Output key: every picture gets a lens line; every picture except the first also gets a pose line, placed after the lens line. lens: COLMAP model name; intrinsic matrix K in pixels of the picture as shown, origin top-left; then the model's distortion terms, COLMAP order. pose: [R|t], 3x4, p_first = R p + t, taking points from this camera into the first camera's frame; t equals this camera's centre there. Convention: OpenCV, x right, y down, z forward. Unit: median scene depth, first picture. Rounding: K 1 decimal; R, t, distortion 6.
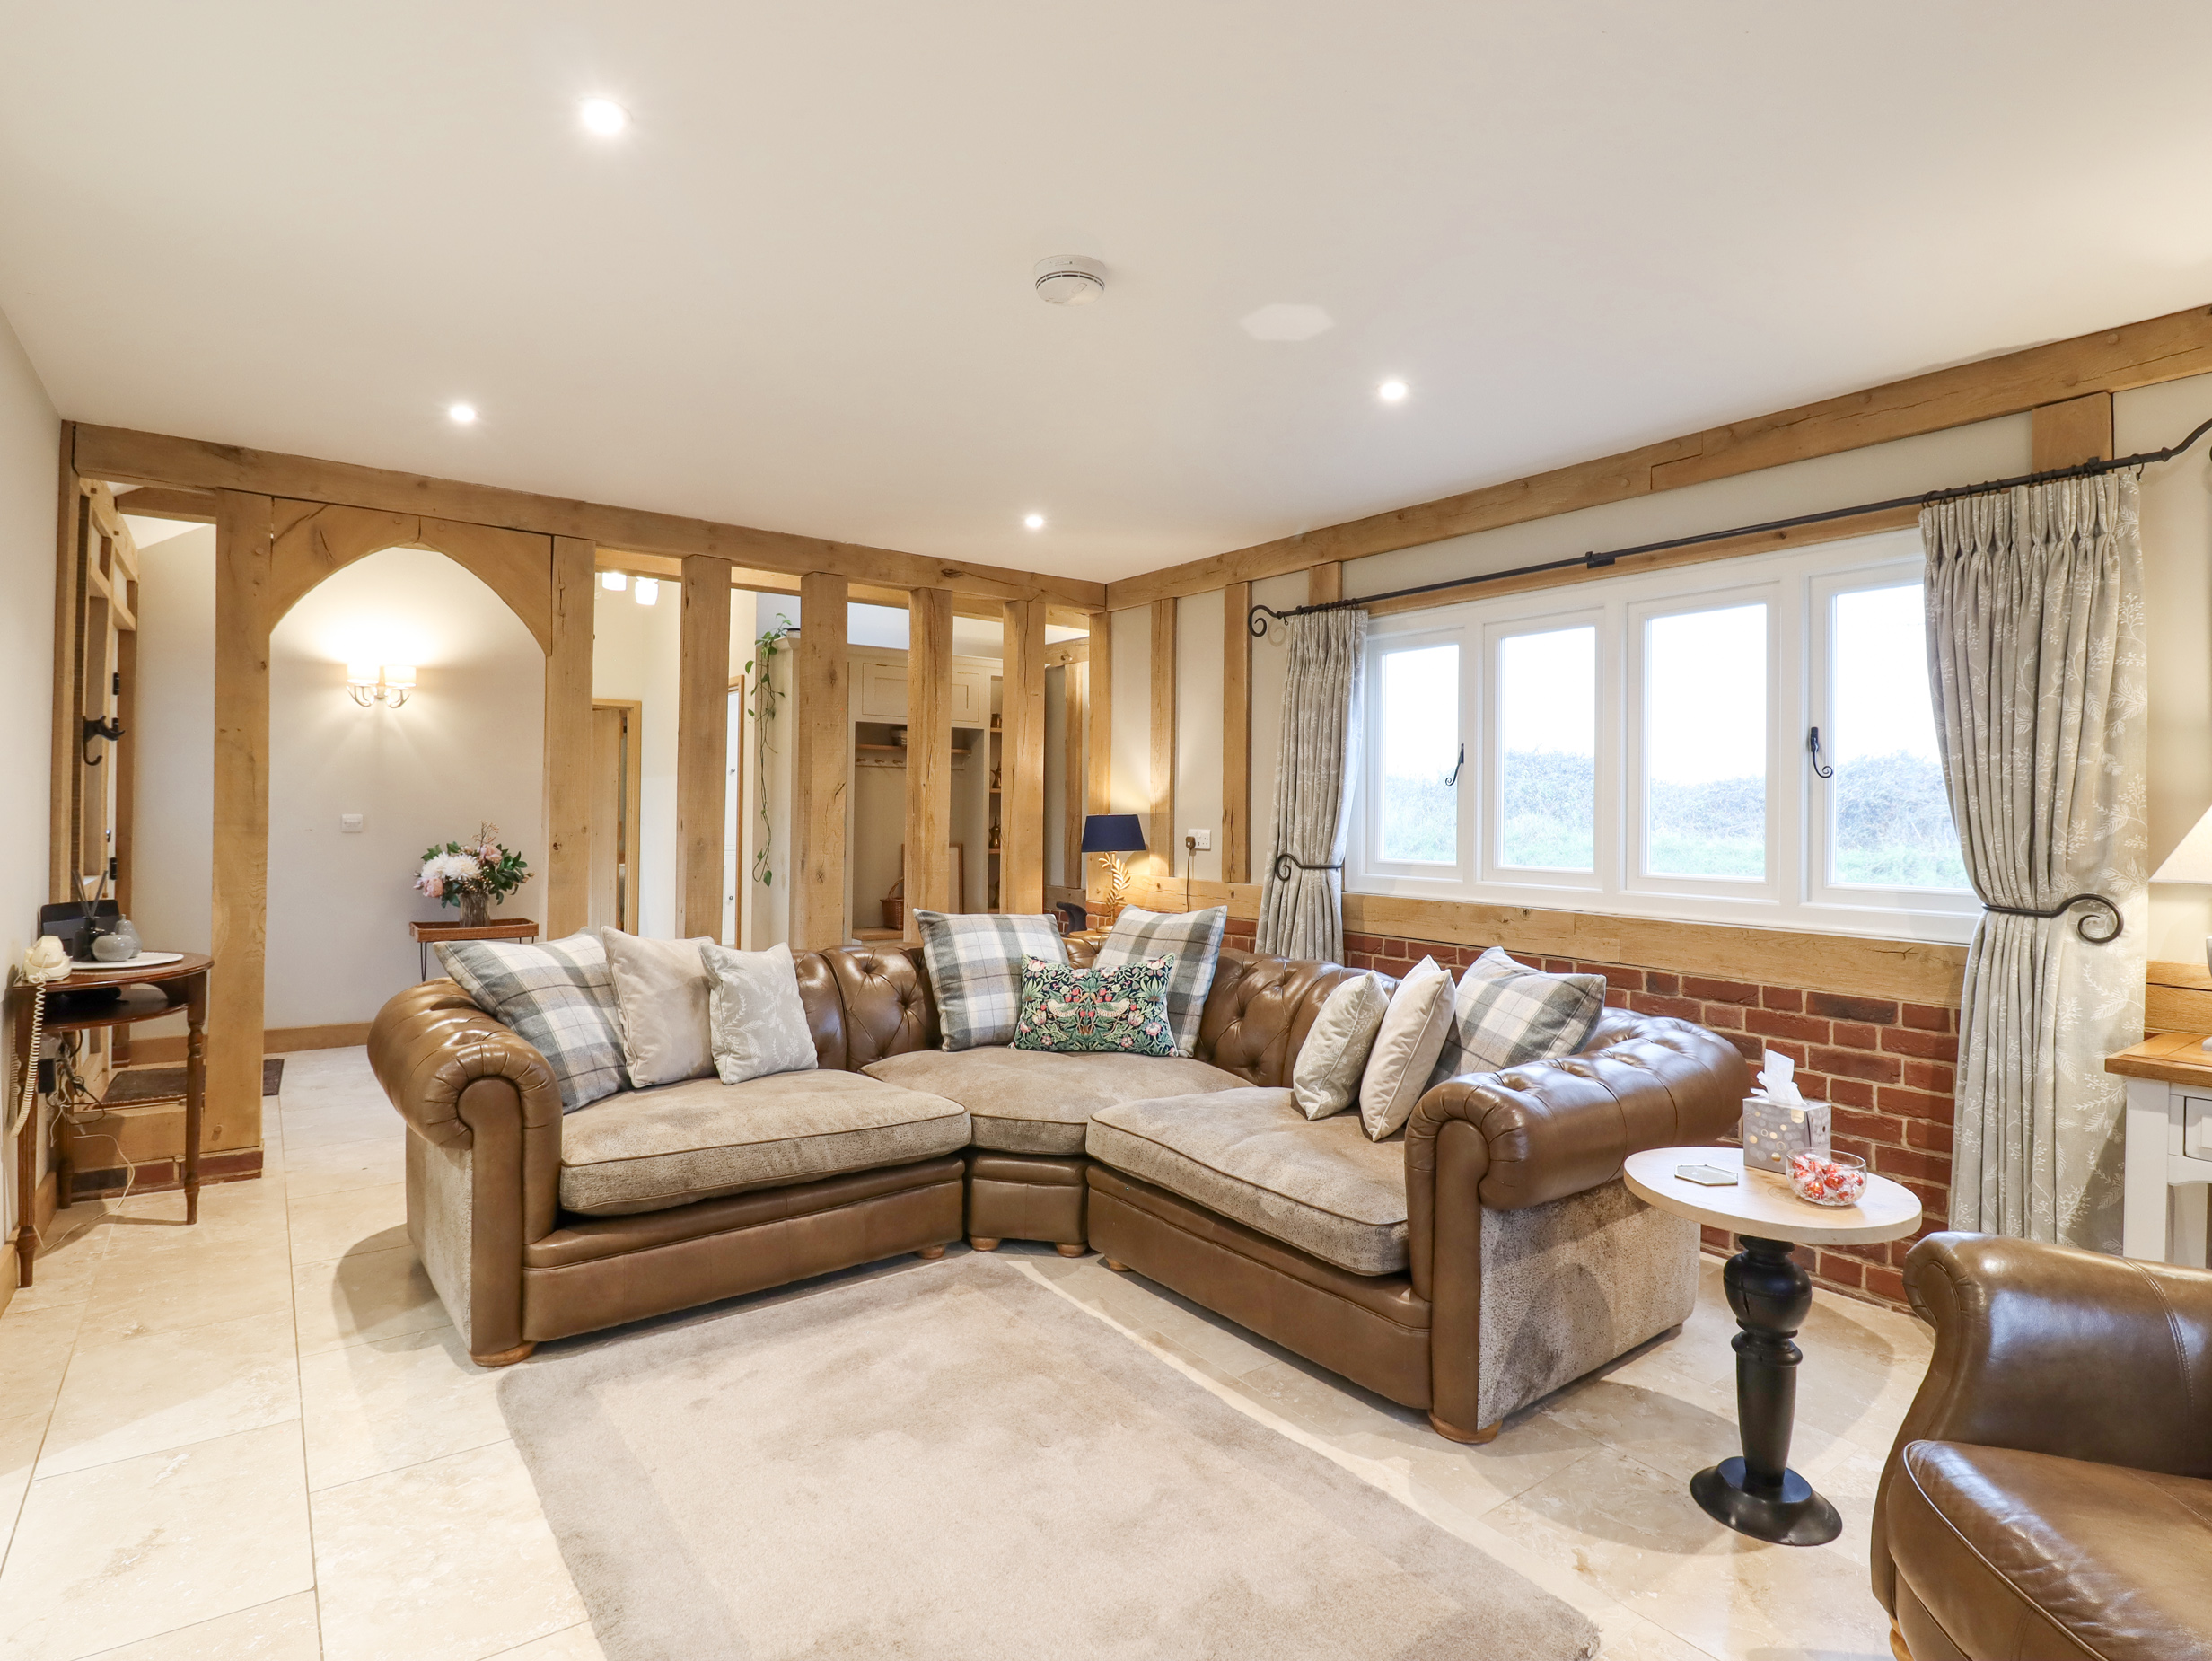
lens RADIAL K [[1157.5, 0, 1115.9], [0, 1157.5, 818.3], [0, 0, 1]] dist [-0.000100, -0.012001]
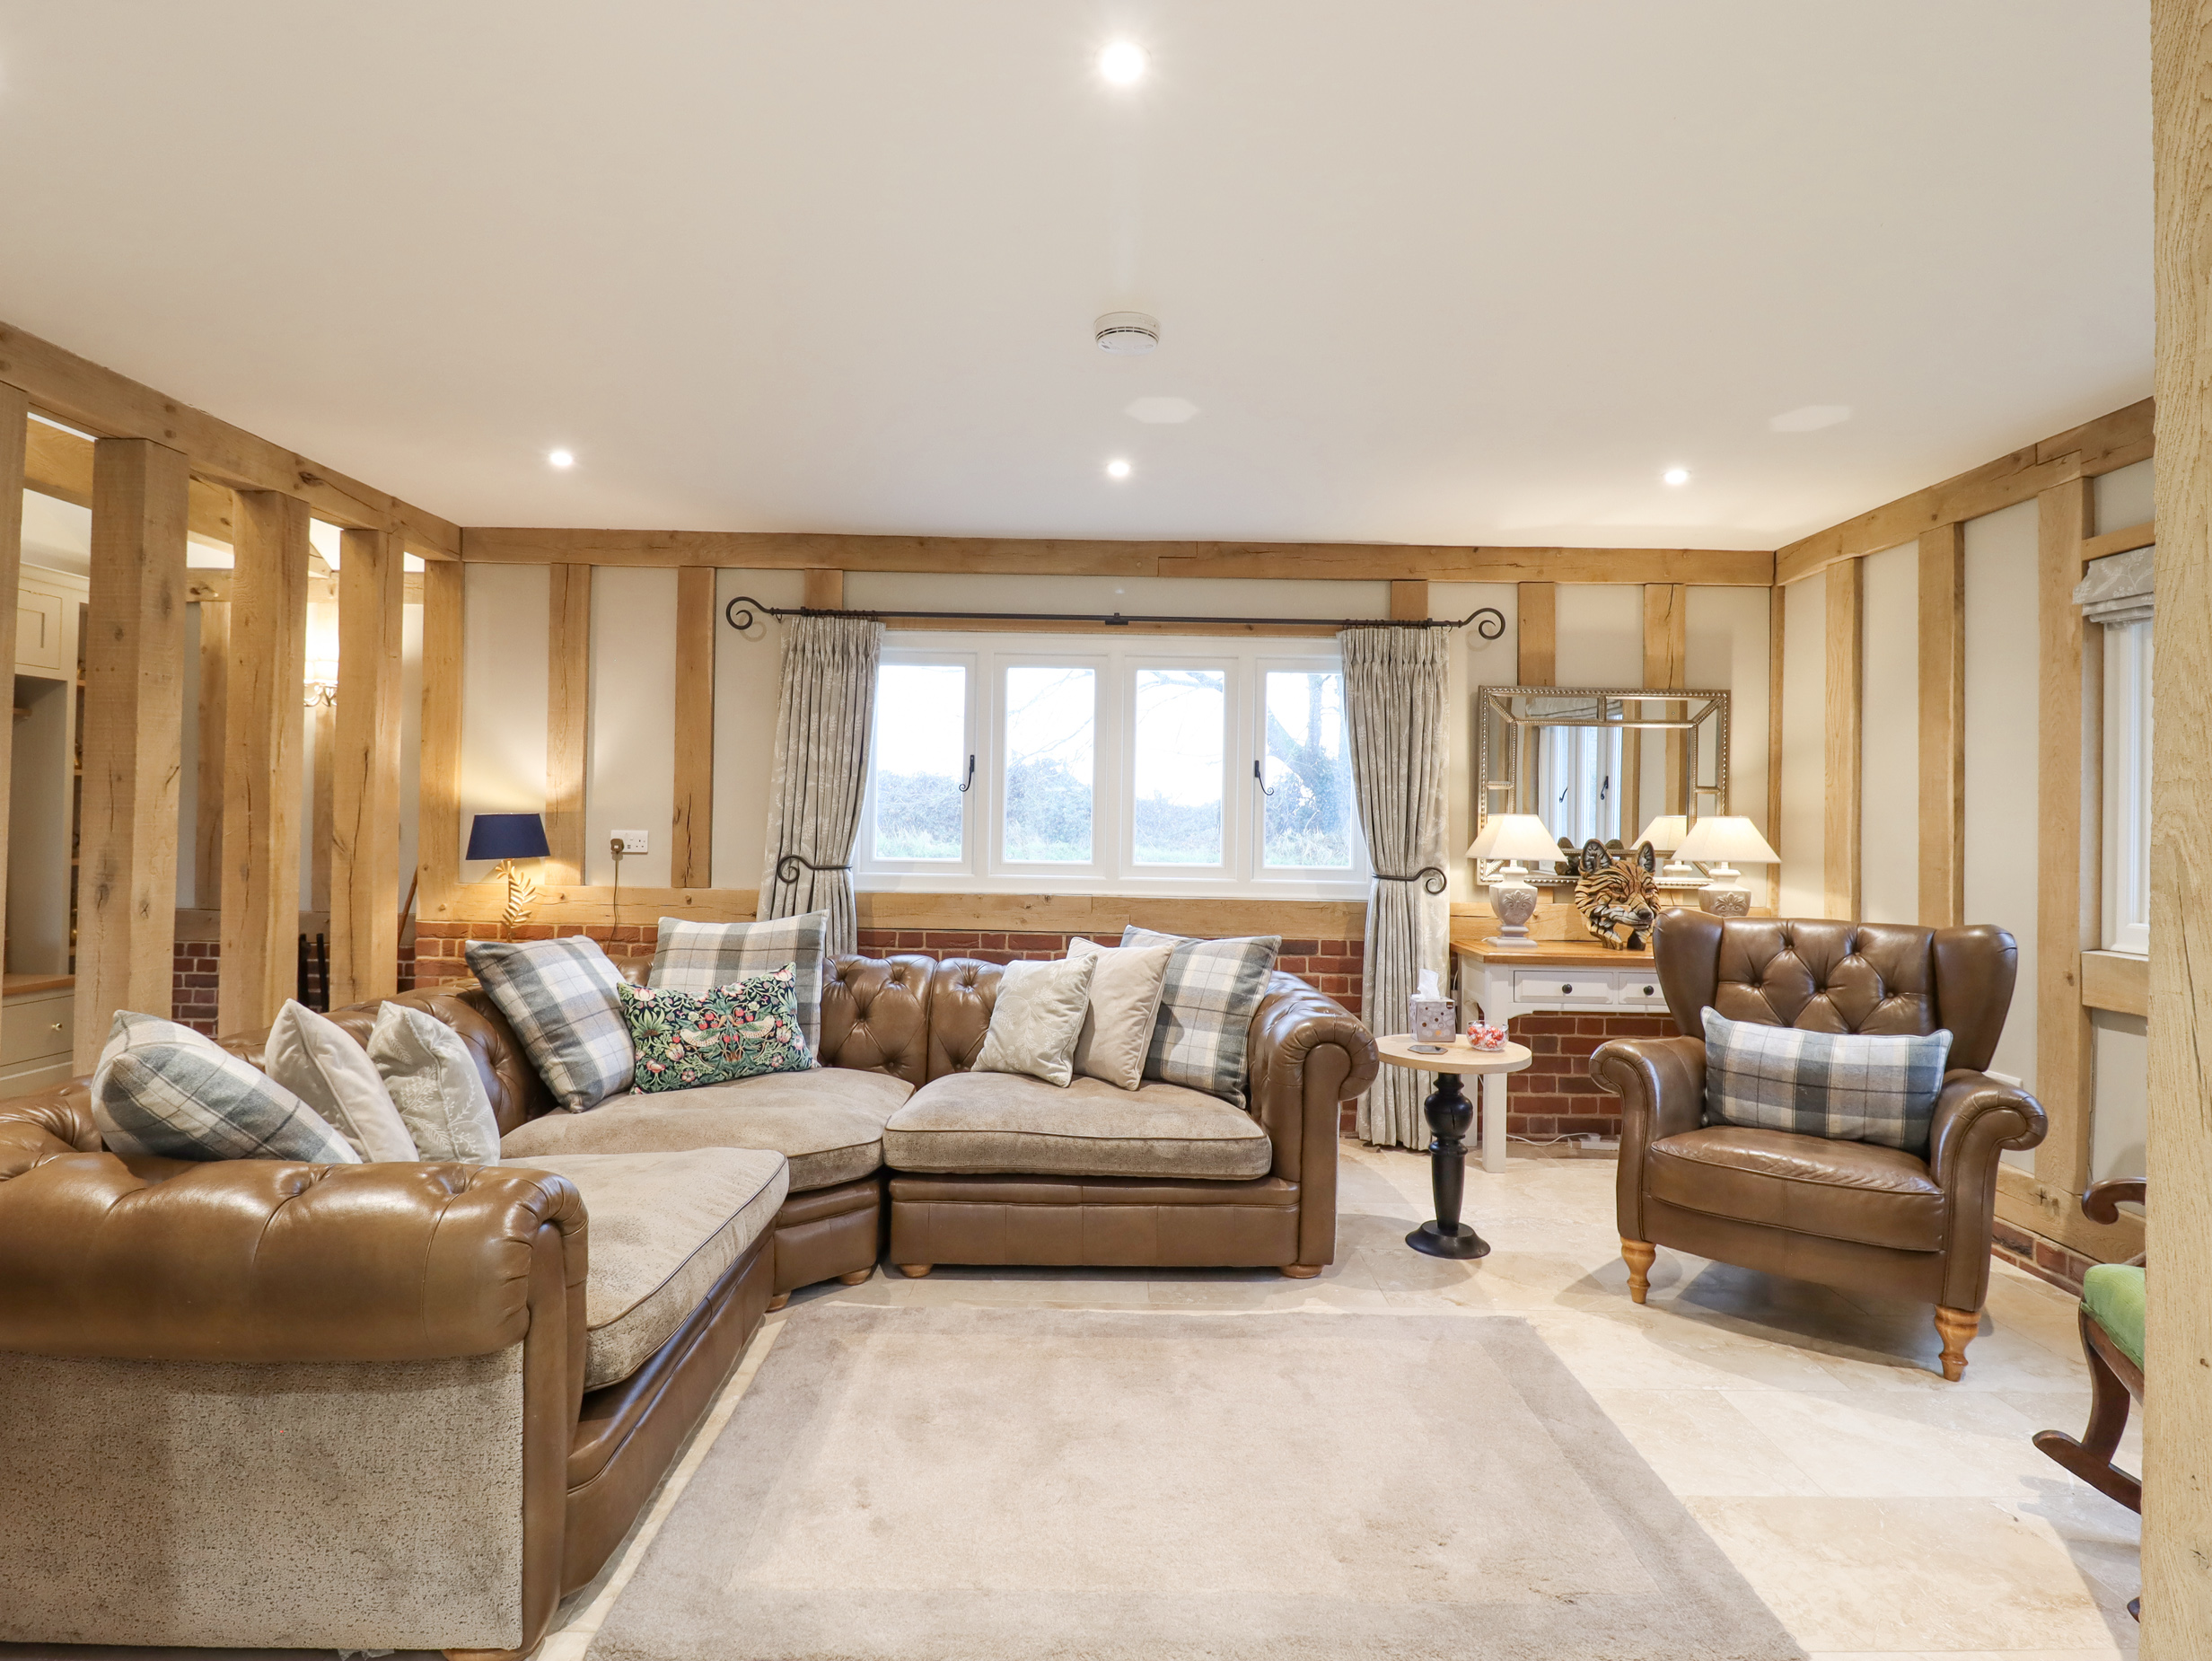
lens RADIAL K [[1157.5, 0, 1115.9], [0, 1157.5, 818.3], [0, 0, 1]] dist [-0.000100, -0.012001]
pose [[0.591302, -0.000427, 0.806450, -0.574130], [-0.006467, 0.999965, 0.005272, -0.009484], [-0.806424, -0.008333, 0.591278, 0.224830]]
